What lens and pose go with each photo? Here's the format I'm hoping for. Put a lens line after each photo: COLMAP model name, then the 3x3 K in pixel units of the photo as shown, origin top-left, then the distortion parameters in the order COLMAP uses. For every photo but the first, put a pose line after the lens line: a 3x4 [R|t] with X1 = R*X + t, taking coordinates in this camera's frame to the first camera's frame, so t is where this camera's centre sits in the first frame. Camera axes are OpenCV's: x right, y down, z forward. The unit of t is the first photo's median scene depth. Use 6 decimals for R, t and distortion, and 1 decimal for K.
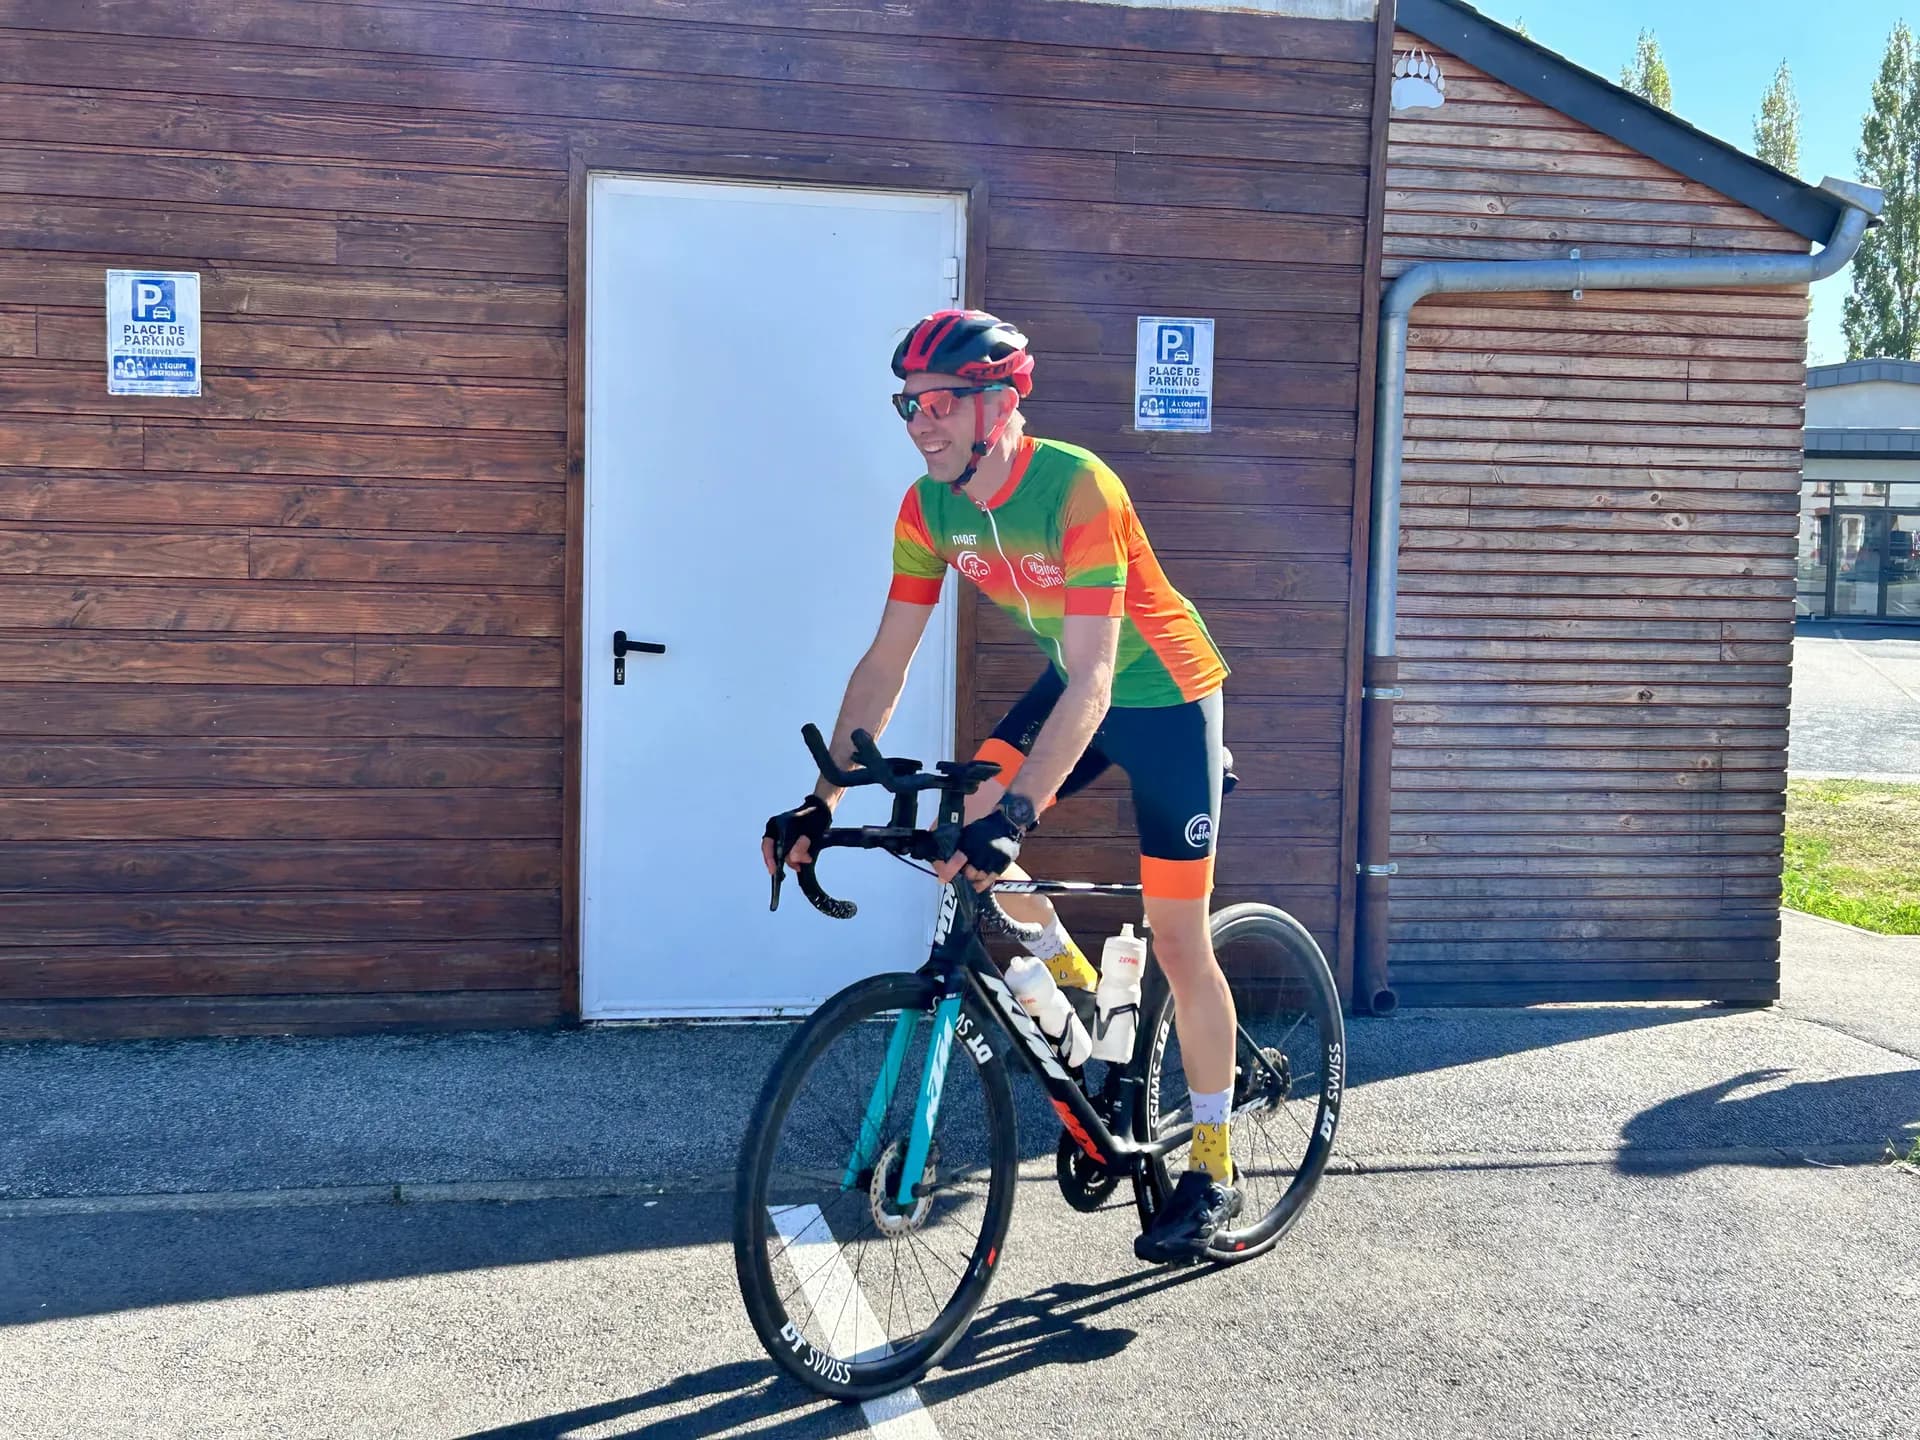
lens RADIAL K [[2552.4, 0, 957.7], [0, 2552.4, 696.3], [0, 0, 1]] dist [0.198813, -0.696751]
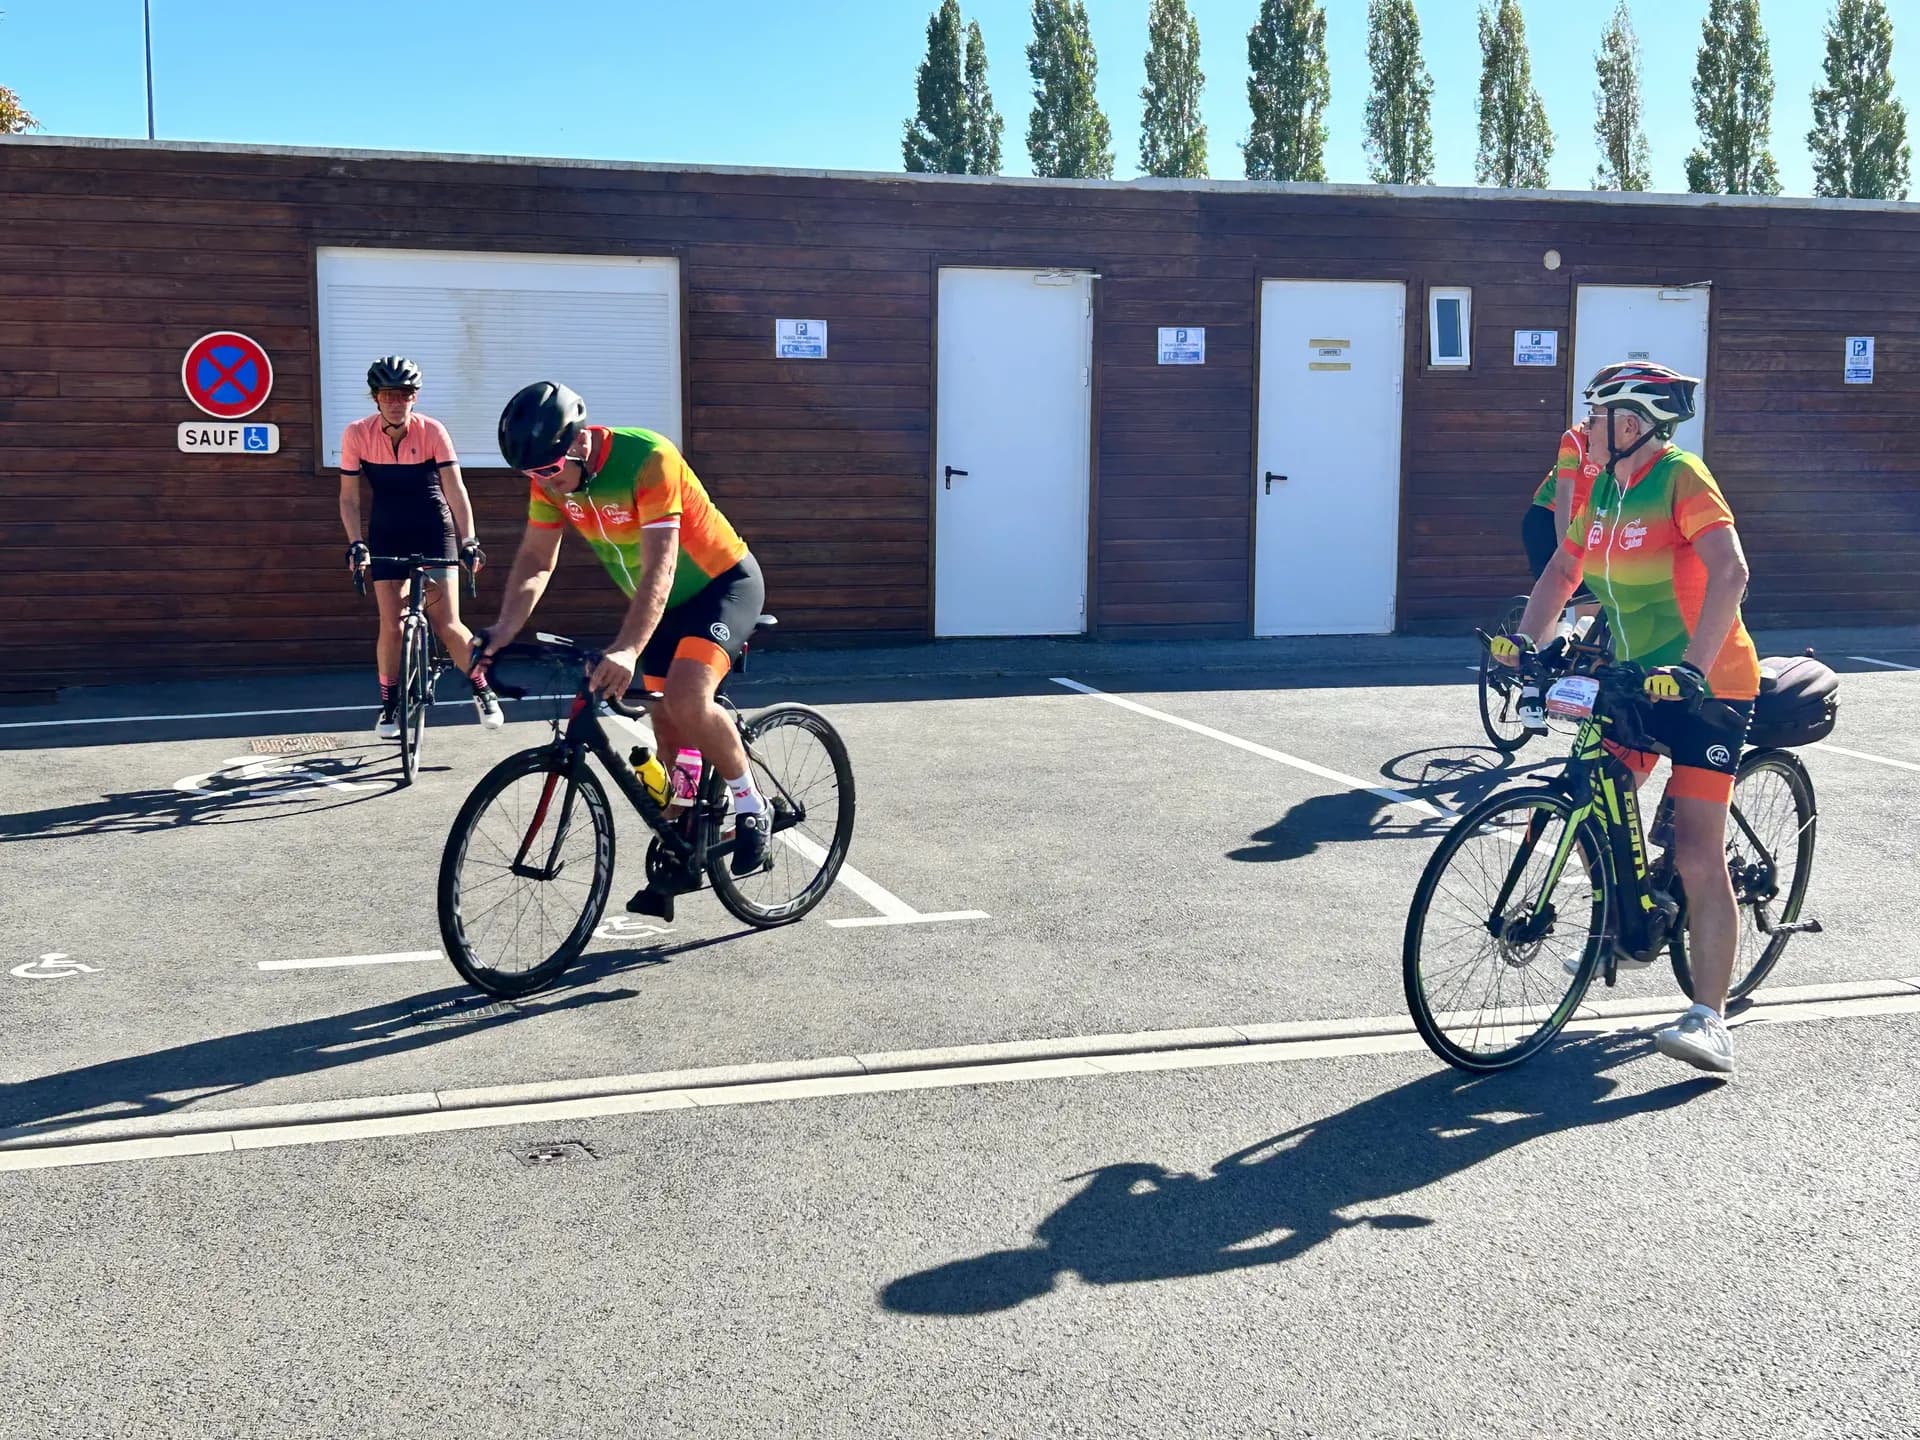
lens RADIAL K [[2505.8, 0, 960.0], [0, 2505.8, 720.0], [0, 0, 1]] dist [0.147188, -0.438510]
pose [[0.995067, -0.032554, 0.093717, -1.440814], [0.027938, 0.998351, 0.050148, 0.071806], [-0.095195, -0.047283, 0.994335, -1.489798]]
